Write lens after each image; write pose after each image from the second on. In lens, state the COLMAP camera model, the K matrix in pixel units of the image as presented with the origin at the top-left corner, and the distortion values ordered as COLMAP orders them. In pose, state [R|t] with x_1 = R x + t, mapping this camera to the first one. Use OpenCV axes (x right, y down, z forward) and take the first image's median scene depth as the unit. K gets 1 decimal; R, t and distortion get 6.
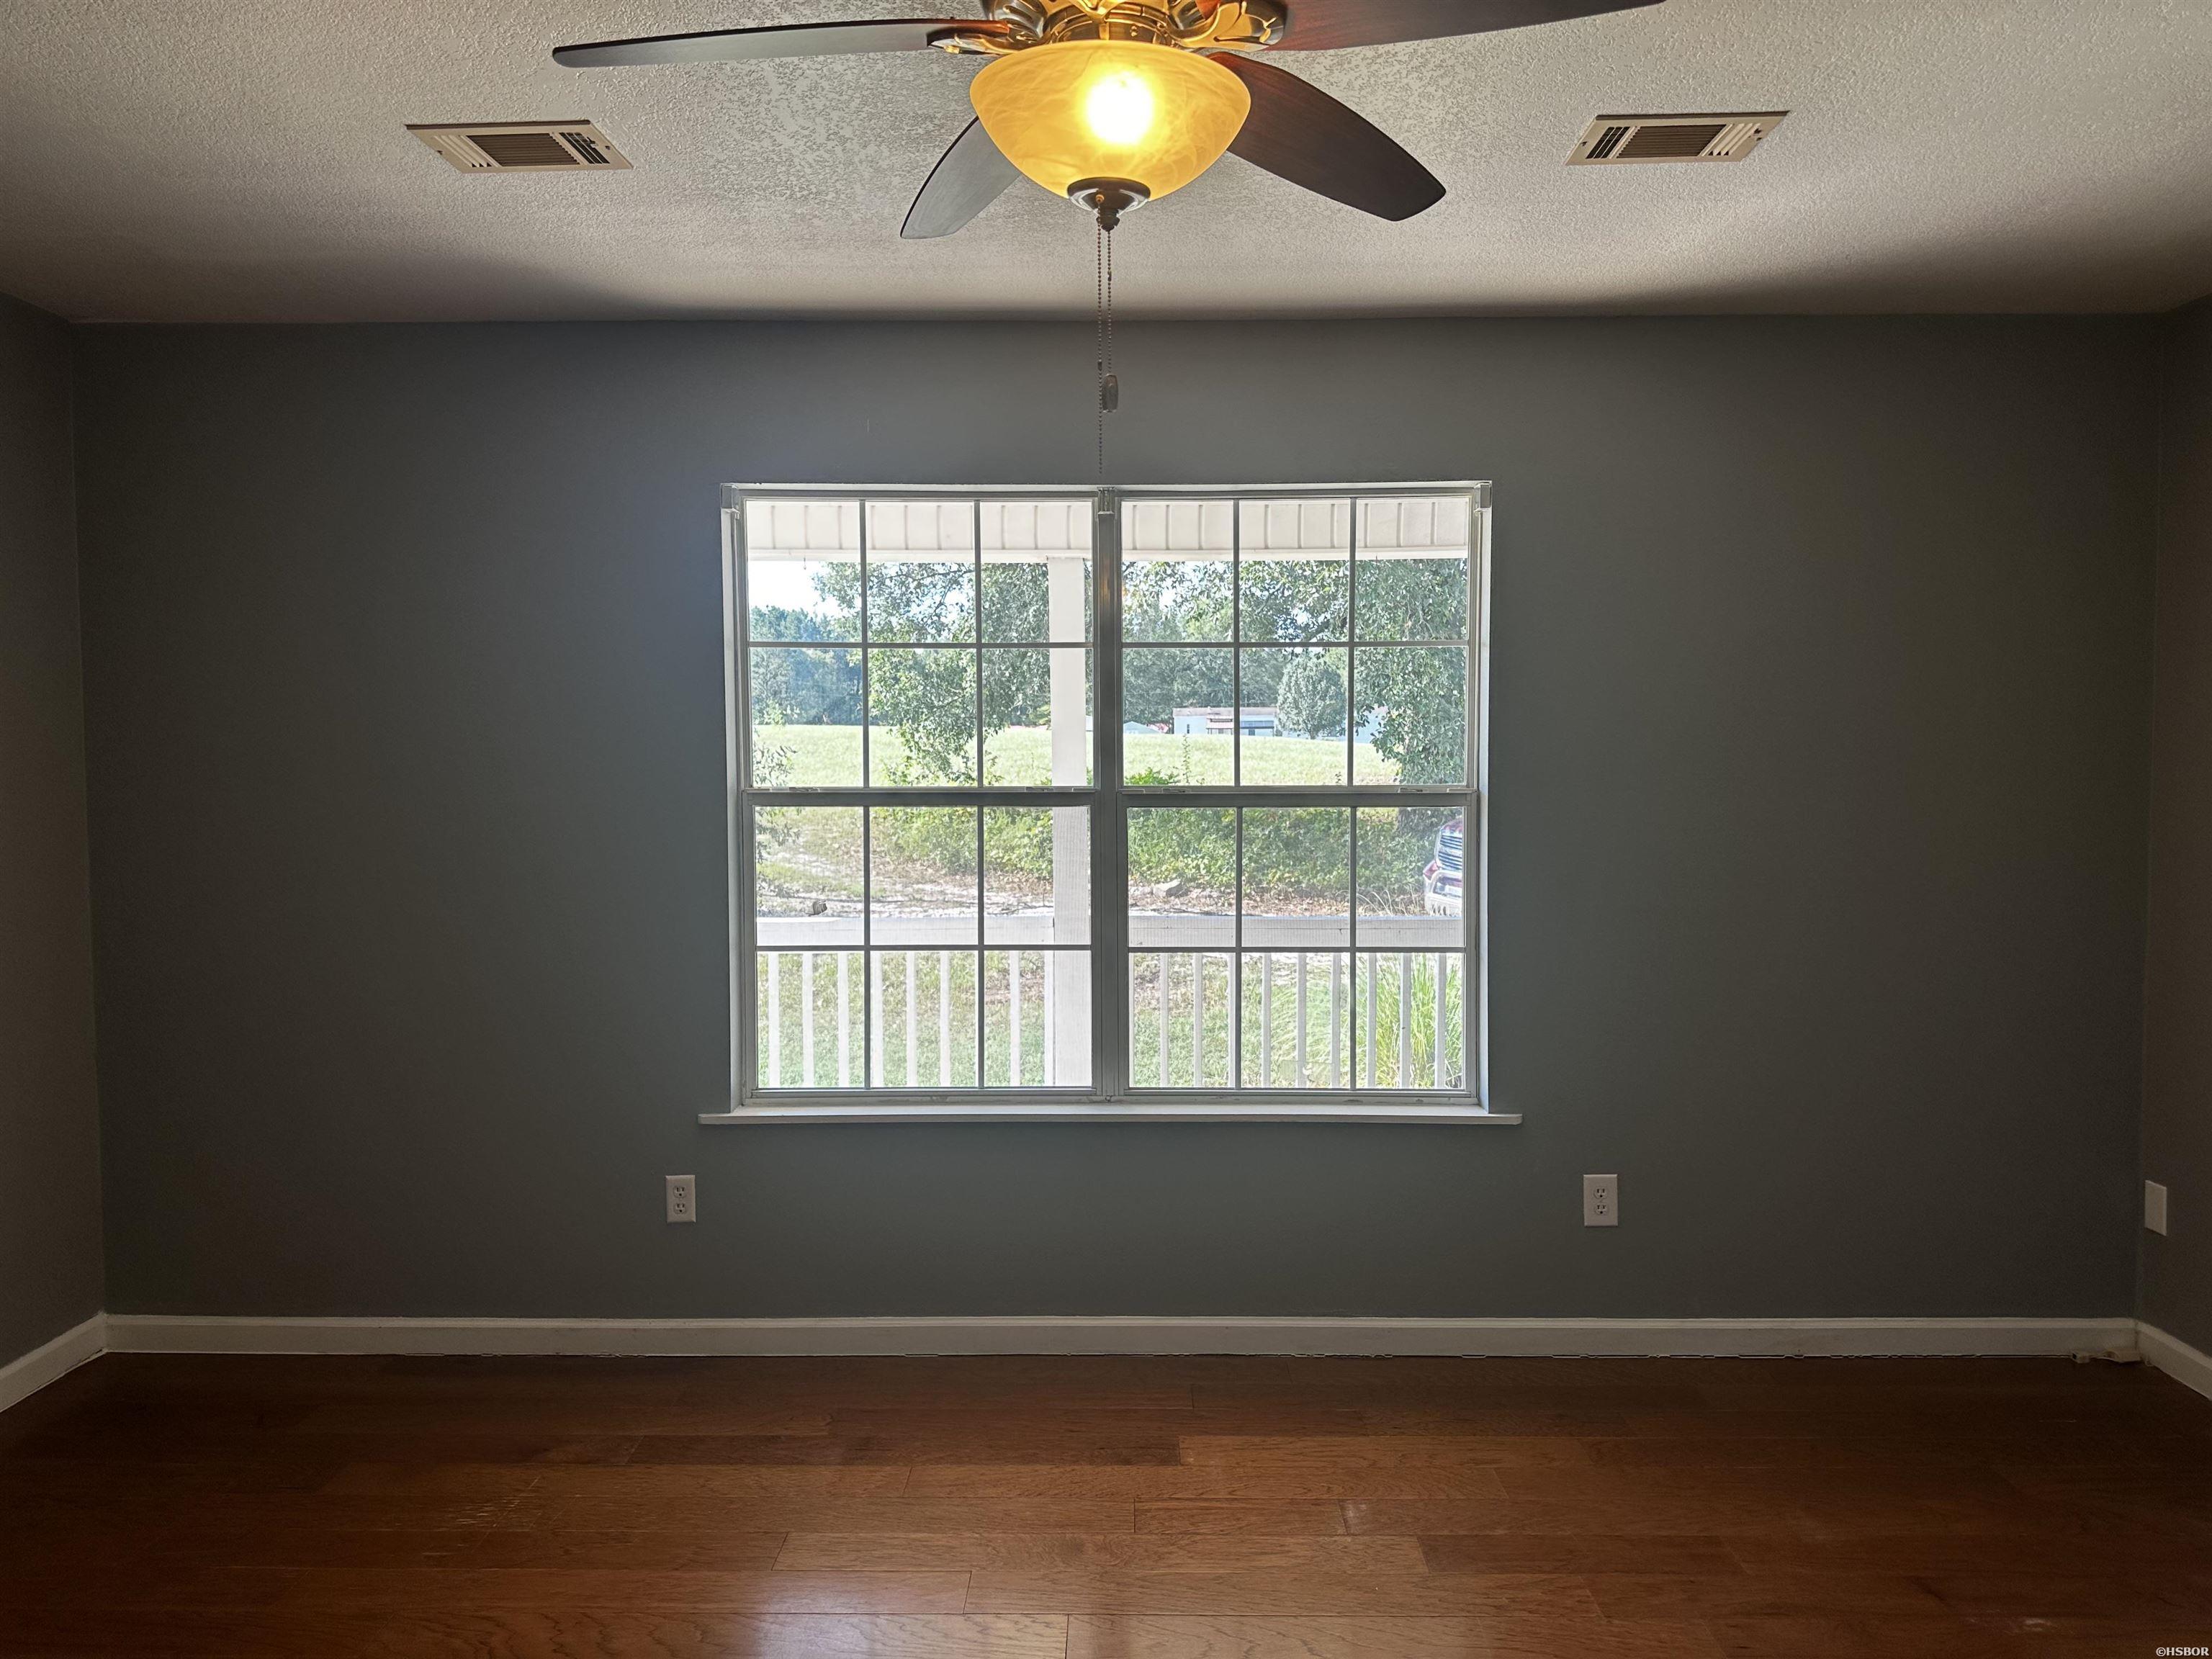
lens RADIAL K [[1554.2, 0, 1111.4], [0, 1554.2, 826.6], [0, 0, 1]] dist [0.061838, -0.068833]
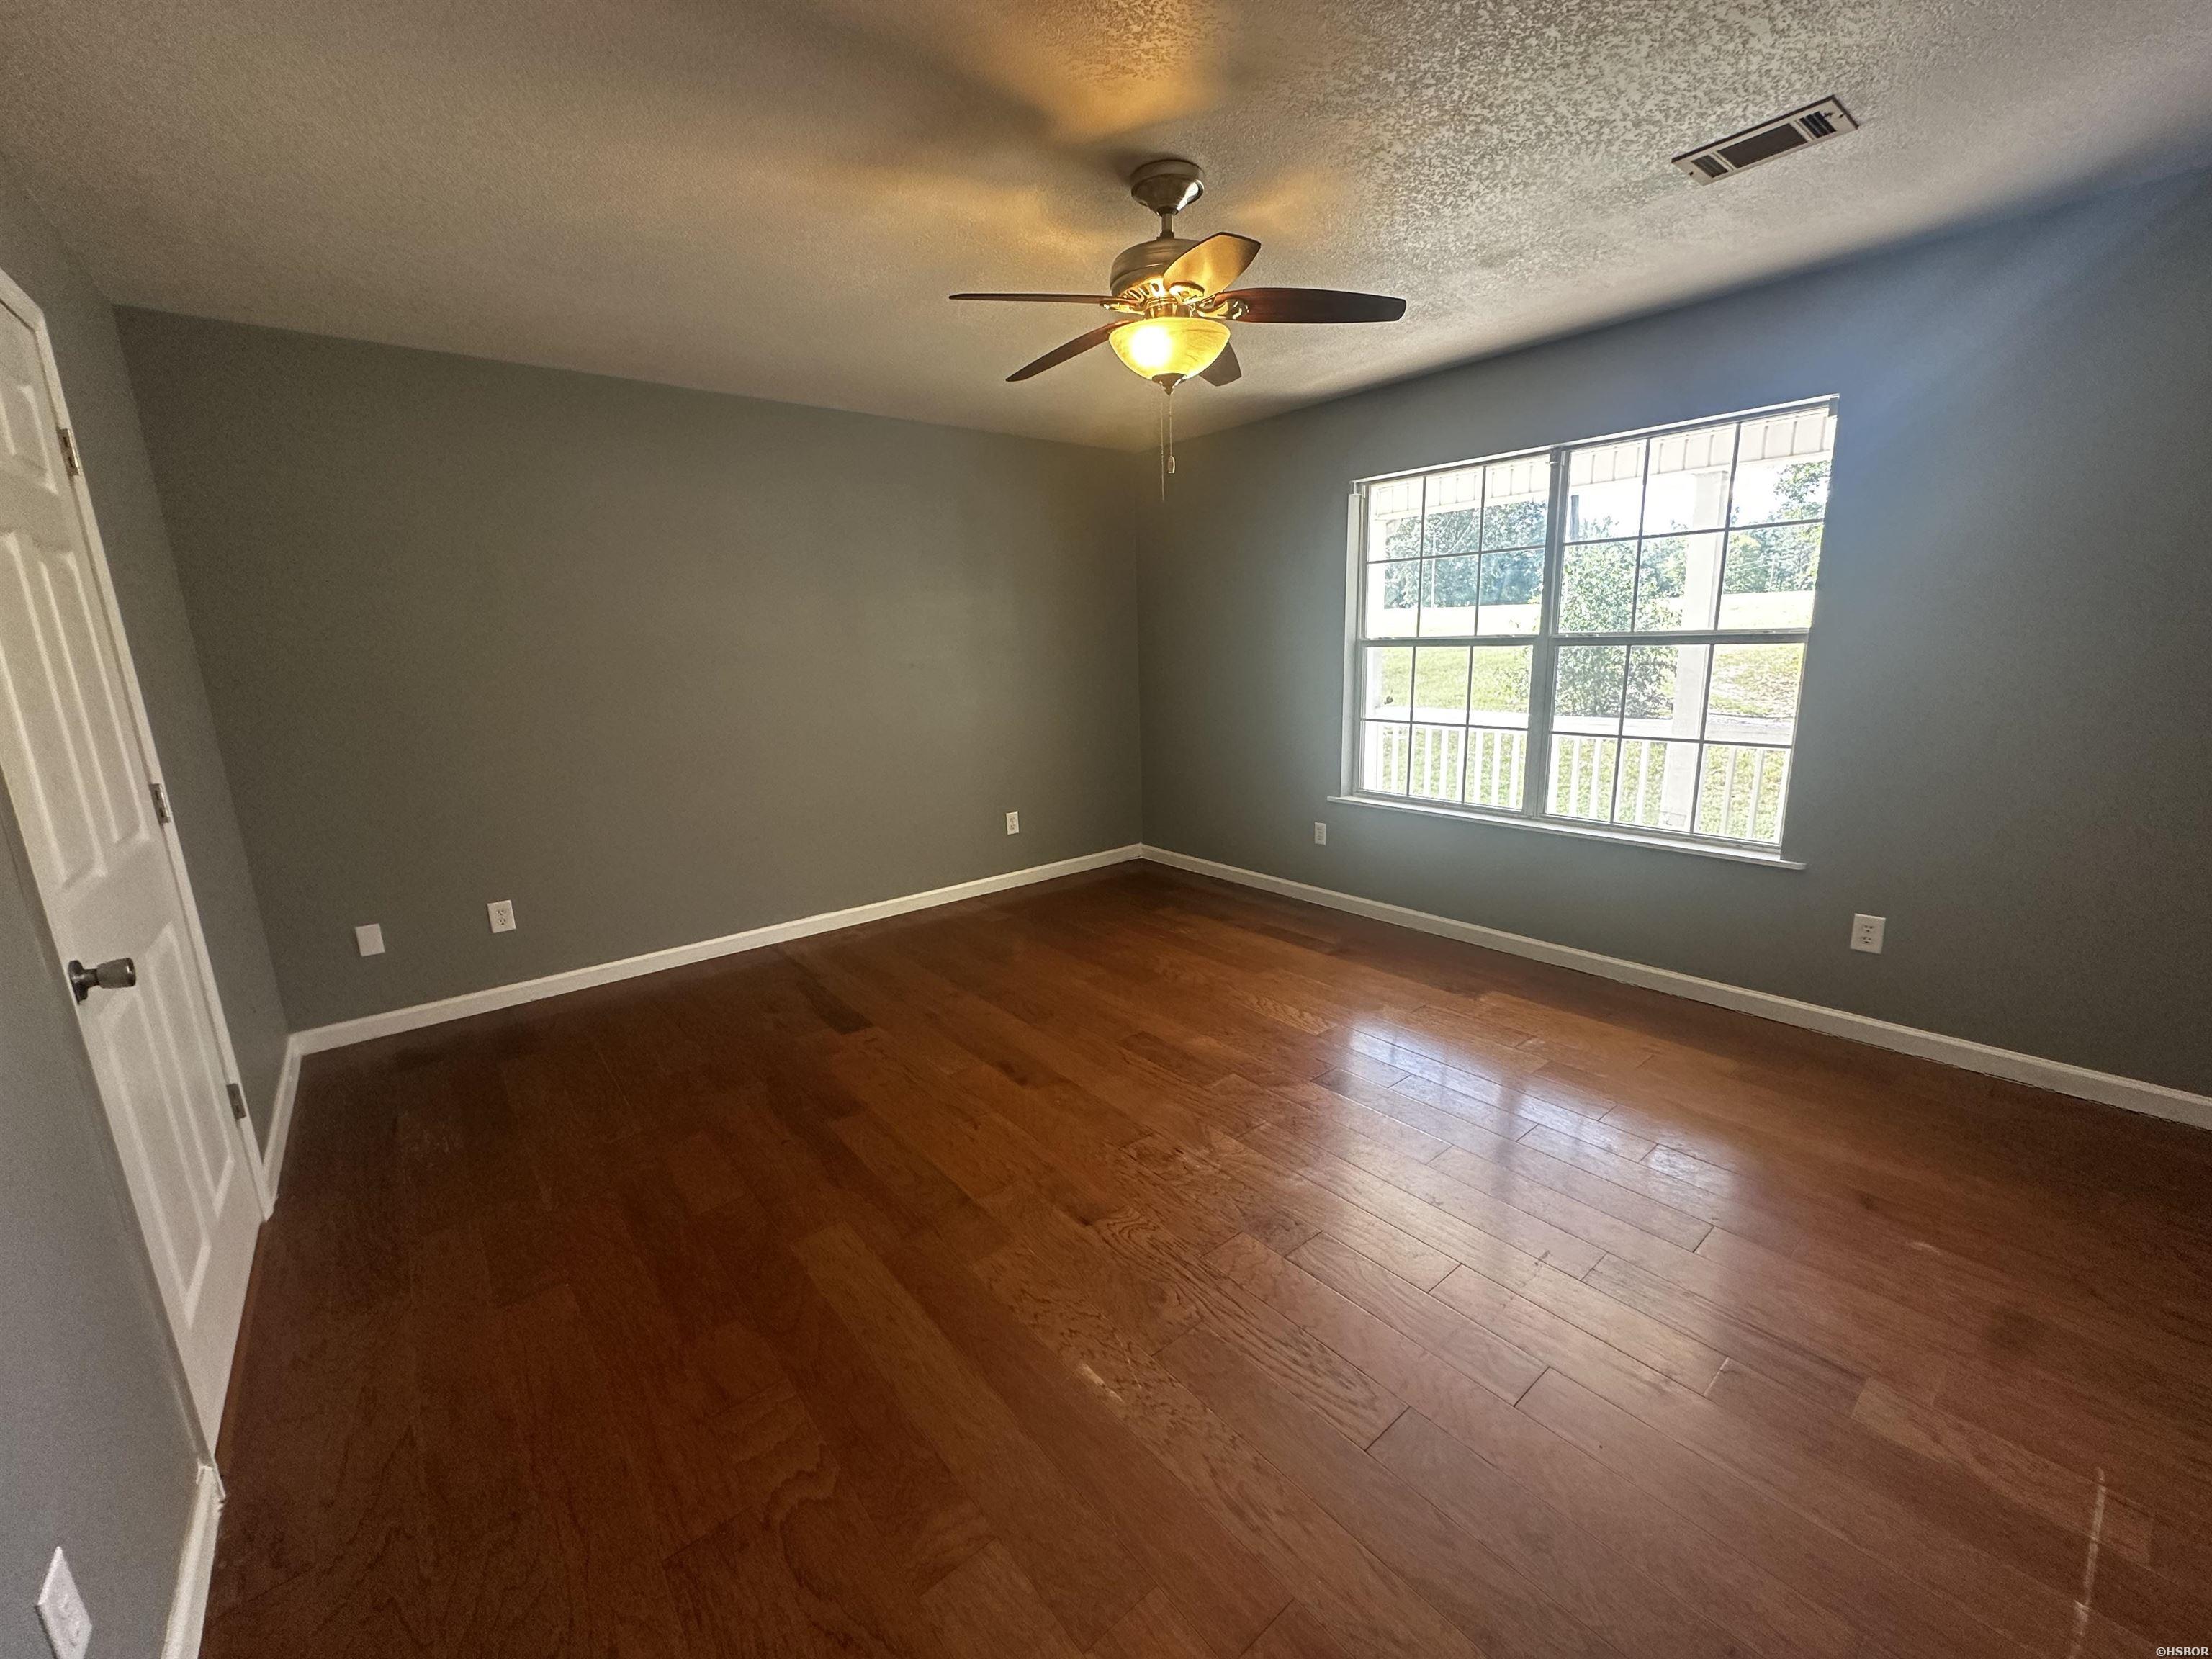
lens RADIAL K [[885.9, 0, 1103.0], [0, 885.9, 841.9], [0, 0, 1]] dist [0.002051, -0.001472]
pose [[0.648456, 0.156935, -0.744900, 0.436430], [-0.001974, 0.978863, 0.204508, -0.001008], [0.761250, -0.131144, 0.635059, -0.003901]]
